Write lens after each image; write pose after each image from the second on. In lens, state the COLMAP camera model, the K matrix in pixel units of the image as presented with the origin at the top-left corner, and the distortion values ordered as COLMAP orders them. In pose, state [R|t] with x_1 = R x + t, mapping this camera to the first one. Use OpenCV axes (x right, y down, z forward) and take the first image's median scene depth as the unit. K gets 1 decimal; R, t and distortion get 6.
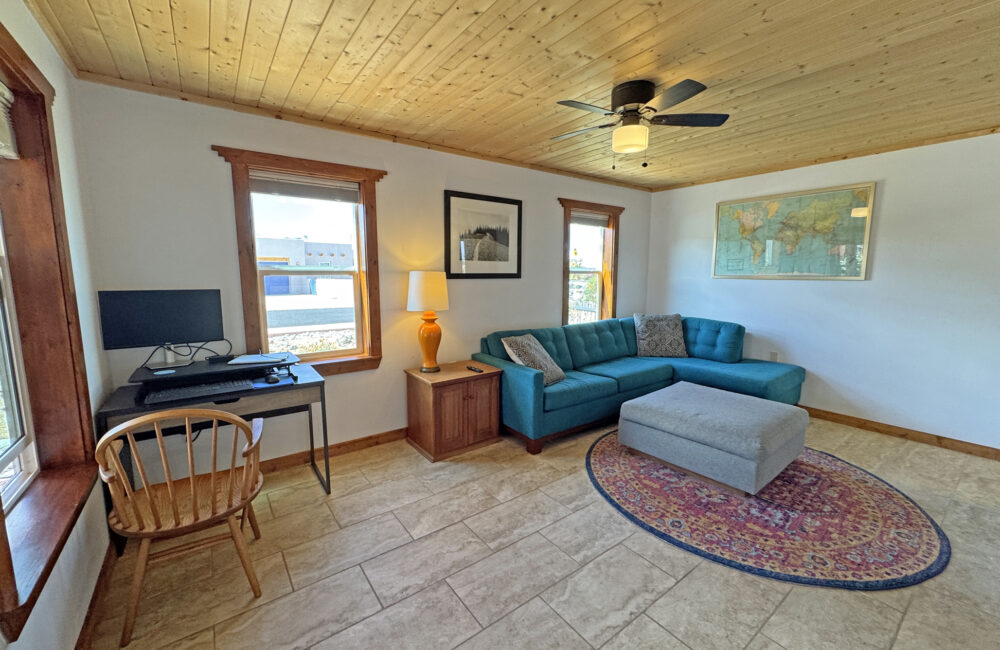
lens RADIAL K [[401.7, 0, 499.3], [0, 401.7, 324.1], [0, 0, 1]] dist [-0.000719, -0.000047]
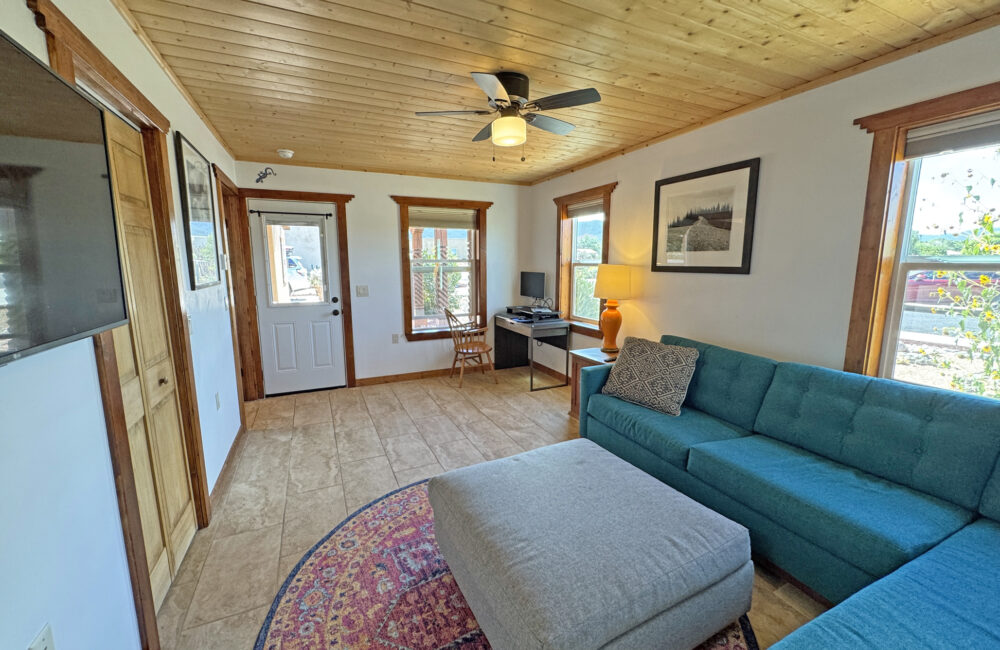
lens RADIAL K [[401.7, 0, 500.8], [0, 401.7, 324.8], [0, 0, 1]] dist [-0.000719, -0.000047]
pose [[-0.197084, 0.150997, -0.968689, 1.220801], [-0.124063, 0.976284, 0.177422, -0.151233], [0.972505, 0.155145, -0.173677, 1.098249]]
